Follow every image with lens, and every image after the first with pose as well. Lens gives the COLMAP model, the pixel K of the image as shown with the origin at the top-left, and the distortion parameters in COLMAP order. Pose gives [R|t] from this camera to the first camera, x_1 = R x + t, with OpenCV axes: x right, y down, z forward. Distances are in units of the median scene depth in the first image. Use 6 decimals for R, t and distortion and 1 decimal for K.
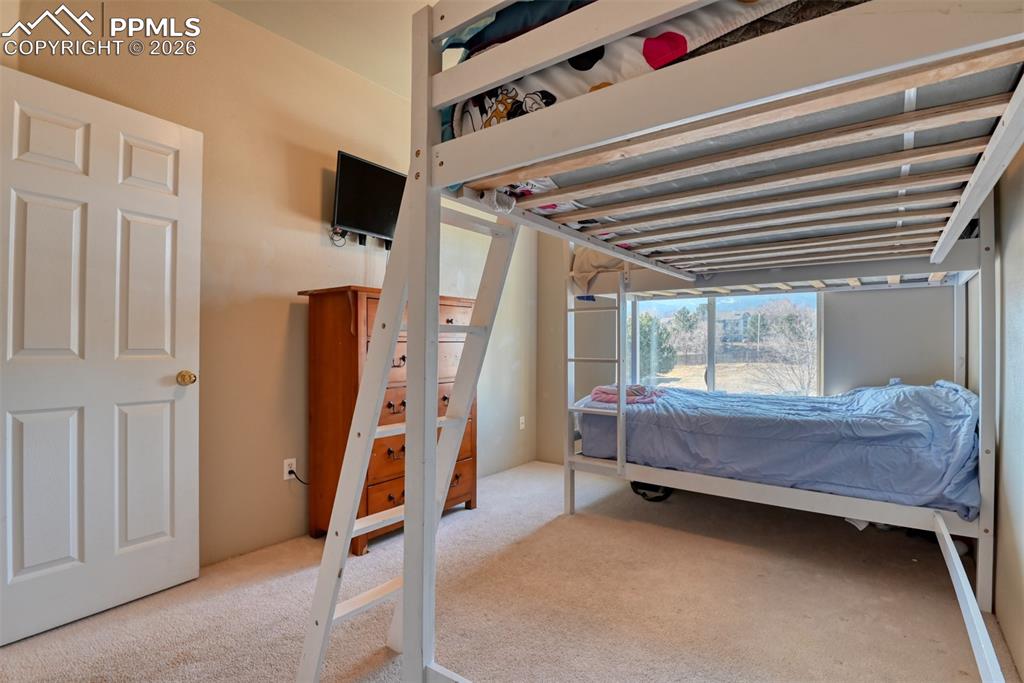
lens RADIAL K [[501.0, 0, 514.3], [0, 501.0, 344.2], [0, 0, 1]] dist [-0.027229, -0.001208]
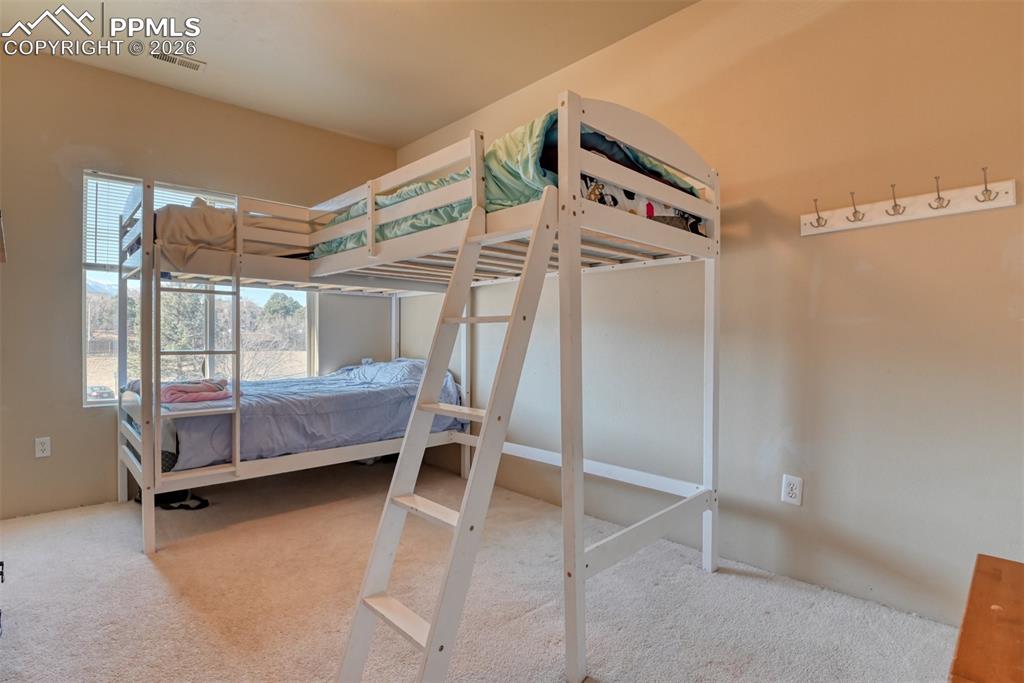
lens RADIAL K [[501.0, 0, 514.3], [0, 501.0, 344.2], [0, 0, 1]] dist [-0.027229, -0.001208]
pose [[0.142463, -0.013346, 0.989710, -0.657073], [-0.006614, 0.999874, 0.014435, 0.002687], [-0.989778, -0.008603, 0.142357, 0.396318]]
